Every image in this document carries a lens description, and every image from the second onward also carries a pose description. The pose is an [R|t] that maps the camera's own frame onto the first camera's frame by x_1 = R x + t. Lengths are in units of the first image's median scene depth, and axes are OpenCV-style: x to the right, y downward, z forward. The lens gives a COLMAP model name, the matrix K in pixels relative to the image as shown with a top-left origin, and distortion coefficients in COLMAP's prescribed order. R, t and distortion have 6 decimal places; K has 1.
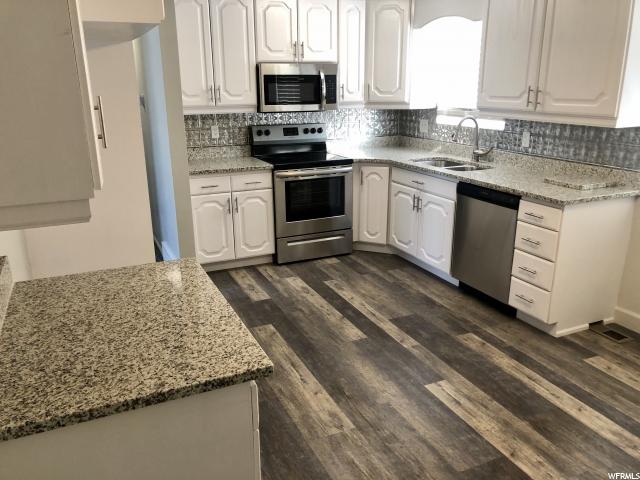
lens RADIAL K [[520.6, 0, 316.9], [0, 520.6, 238.7], [0, 0, 1]] dist [0.034958, -0.038382]
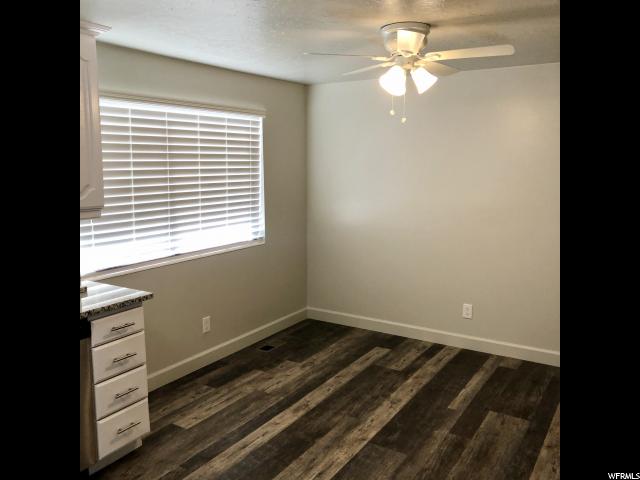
lens RADIAL K [[522.2, 0, 319.6], [0, 522.2, 233.3], [0, 0, 1]] dist [0.037142, -0.048156]
pose [[-0.546450, -0.106966, 0.830632, -0.356086], [0.253836, 0.924003, 0.285981, -0.277864], [-0.798097, 0.367119, -0.477770, 0.885838]]
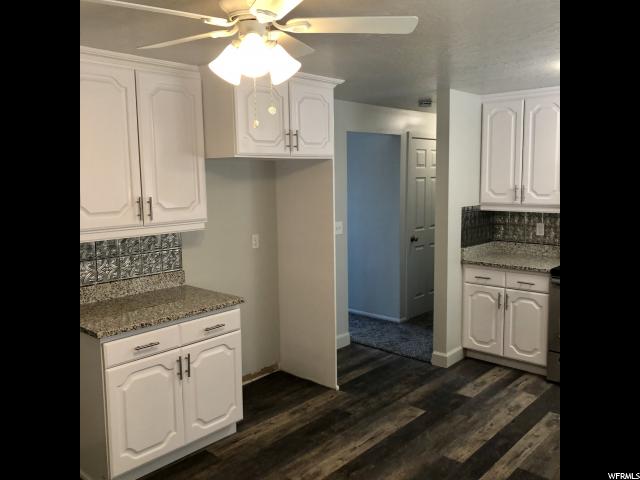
lens RADIAL K [[522.2, 0, 318.6], [0, 522.2, 236.0], [0, 0, 1]] dist [0.037142, -0.048156]
pose [[0.389716, 0.106620, -0.914742, 0.661650], [-0.254949, 0.966946, 0.004087, -0.108071], [0.884942, 0.231620, 0.404017, 0.276934]]
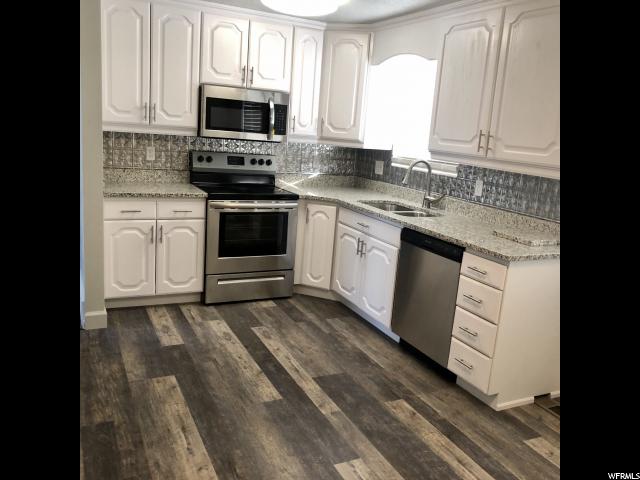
lens RADIAL K [[522.2, 0, 324.1], [0, 522.2, 231.0], [0, 0, 1]] dist [0.037142, -0.048156]
pose [[0.995714, 0.075858, 0.052901, 0.083436], [-0.070684, 0.993095, -0.093630, -0.006913], [-0.059638, 0.089490, 0.994201, 0.097170]]
